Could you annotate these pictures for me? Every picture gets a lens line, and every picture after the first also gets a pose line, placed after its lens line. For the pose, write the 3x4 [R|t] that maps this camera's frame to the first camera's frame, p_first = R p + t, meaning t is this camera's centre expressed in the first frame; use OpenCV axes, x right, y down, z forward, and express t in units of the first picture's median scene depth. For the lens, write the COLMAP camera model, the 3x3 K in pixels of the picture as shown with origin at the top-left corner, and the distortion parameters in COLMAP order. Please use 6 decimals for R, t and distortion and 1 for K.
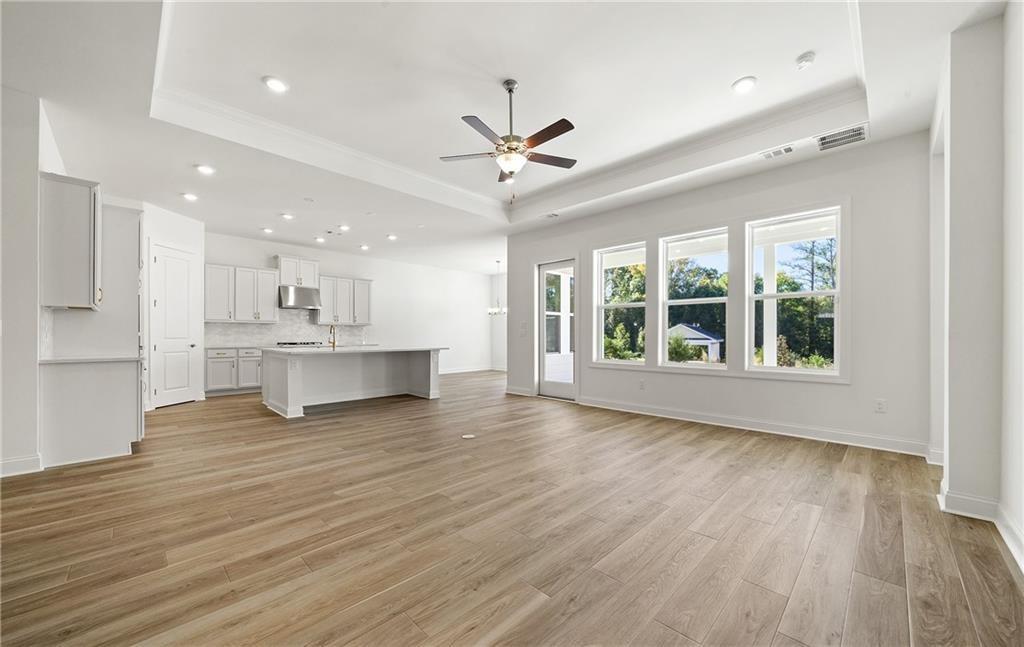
lens RADIAL K [[381.8, 0, 511.3], [0, 381.8, 335.2], [0, 0, 1]] dist [-0.001234, -0.000091]
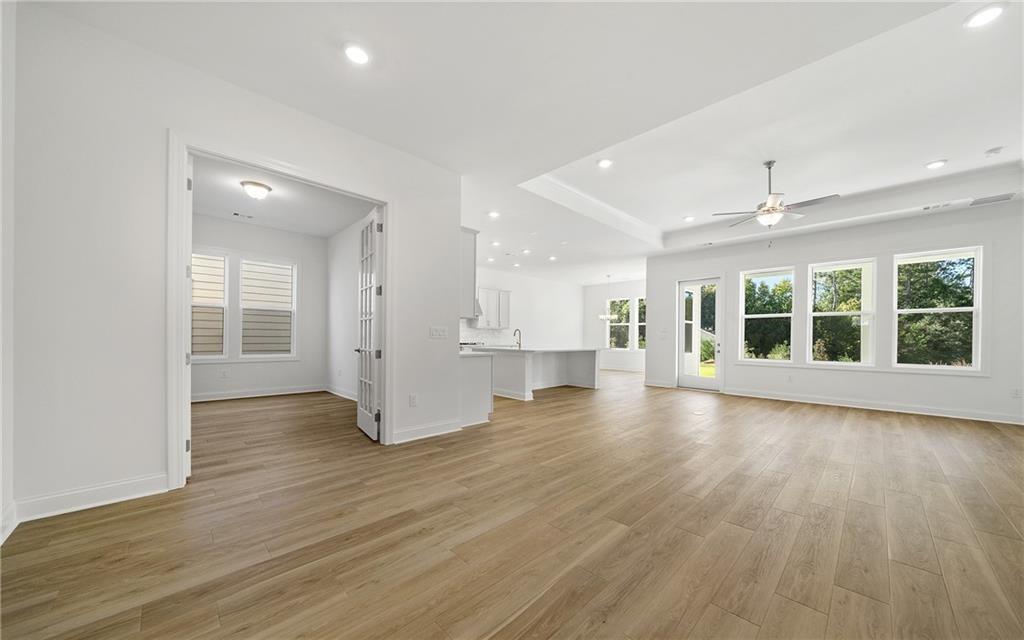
lens RADIAL K [[358.8, 0, 513.1], [0, 358.8, 339.6], [0, 0, 1]] dist [-0.001547, -0.000184]
pose [[0.999903, 0.007257, -0.011918, -0.824104], [-0.007172, 0.999949, 0.007128, -0.002501], [0.011970, -0.007042, 0.999904, -0.309573]]
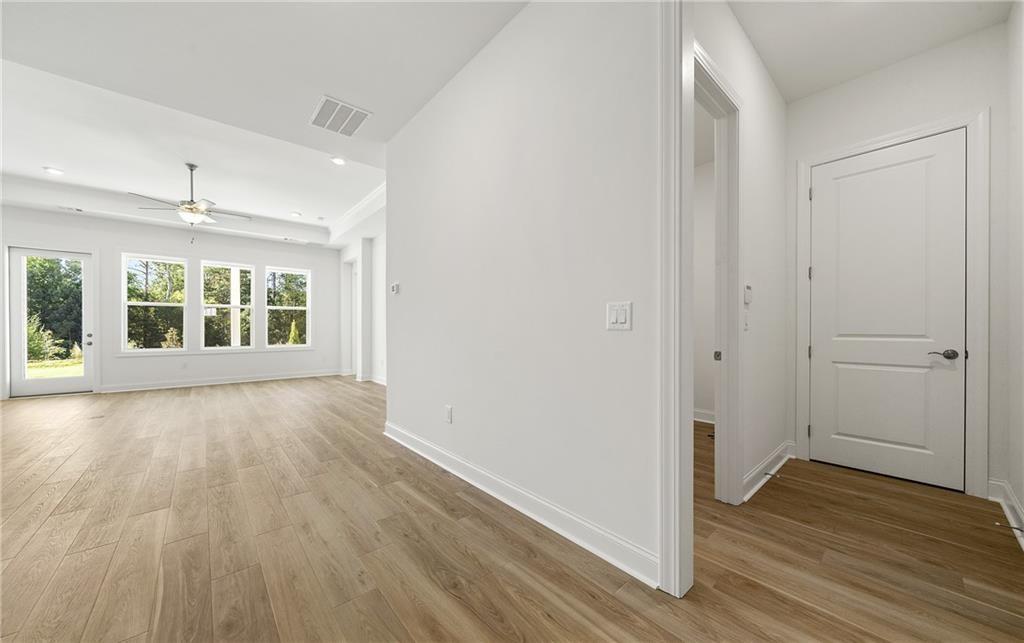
lens RADIAL K [[358.5, 0, 512.3], [0, 358.5, 329.3], [0, 0, 1]] dist [-0.000547, -0.000132]
pose [[0.077611, -0.005258, 0.996970, -1.184870], [0.000586, 0.999986, 0.005228, -0.003060], [-0.996984, 0.000179, 0.077613, -0.355922]]
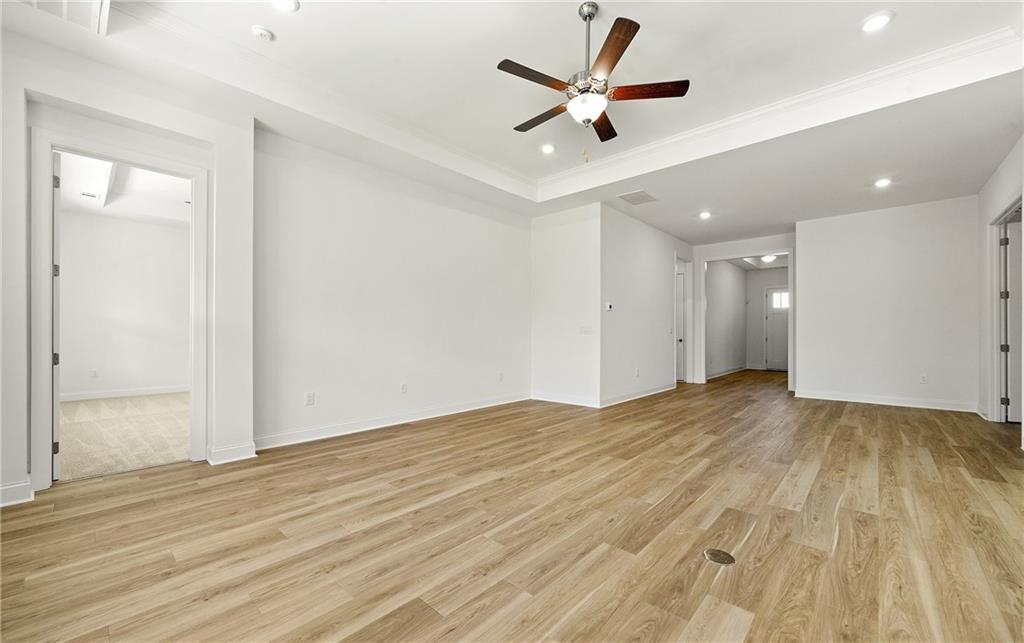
lens RADIAL K [[381.8, 0, 511.3], [0, 381.8, 333.2], [0, 0, 1]] dist [-0.001234, -0.000091]
pose [[-0.999315, -0.003863, -0.036803, 0.158225], [-0.003832, 0.999992, -0.000894, 0.004386], [0.036807, -0.000752, -0.999322, 1.542972]]
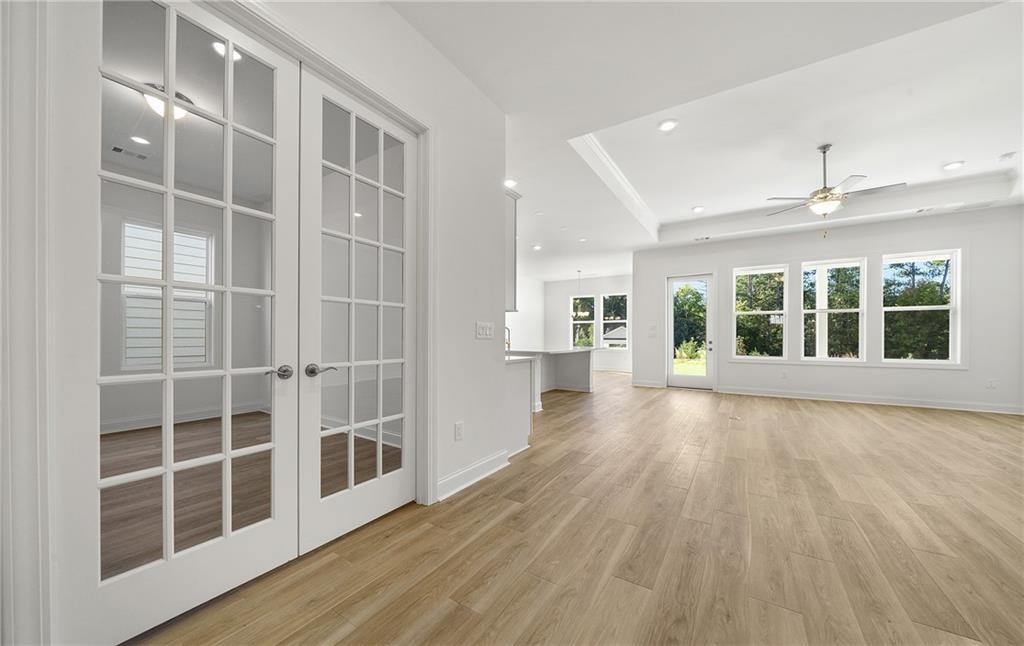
lens RADIAL K [[359.8, 0, 515.5], [0, 359.8, 335.7], [0, 0, 1]] dist [-0.000155, 0.000037]
pose [[0.977416, -0.000553, 0.211322, -1.155458], [0.000749, 0.999999, -0.000847, -0.002940], [-0.211321, 0.000987, 0.977416, 0.004335]]
